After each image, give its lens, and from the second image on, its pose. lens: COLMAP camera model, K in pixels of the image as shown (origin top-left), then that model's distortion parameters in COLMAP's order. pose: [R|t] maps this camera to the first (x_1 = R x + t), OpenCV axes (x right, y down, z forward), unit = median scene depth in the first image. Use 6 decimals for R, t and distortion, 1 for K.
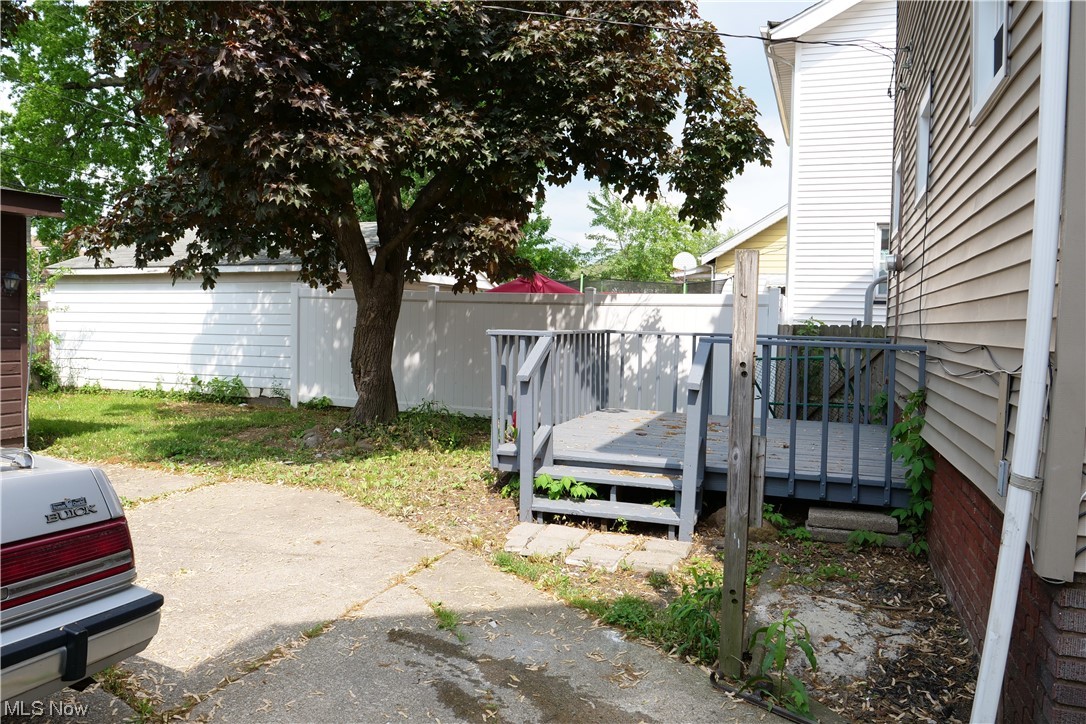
lens RADIAL K [[776.6, 0, 525.5], [0, 776.6, 363.7], [0, 0, 1]] dist [-0.023260, 0.002408]
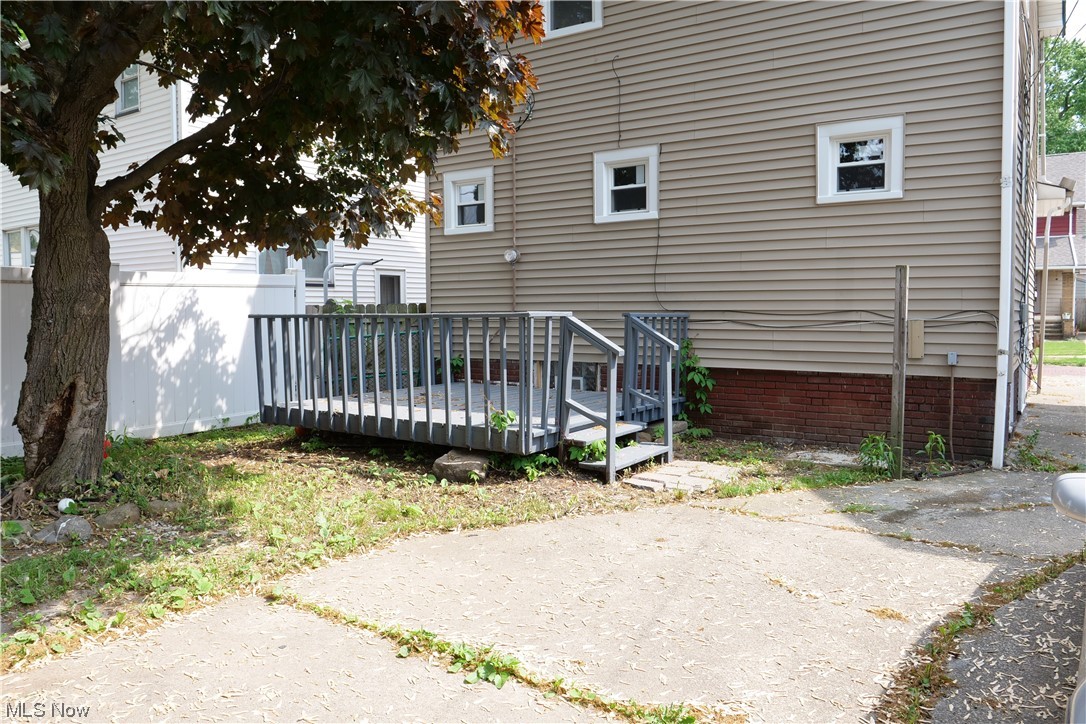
lens RADIAL K [[776.6, 0, 525.5], [0, 776.6, 363.7], [0, 0, 1]] dist [-0.023260, 0.002408]
pose [[0.258666, -0.097971, 0.960986, -0.572647], [0.064045, 0.994394, 0.084138, -0.037089], [-0.963841, 0.039783, 0.263491, 0.423389]]
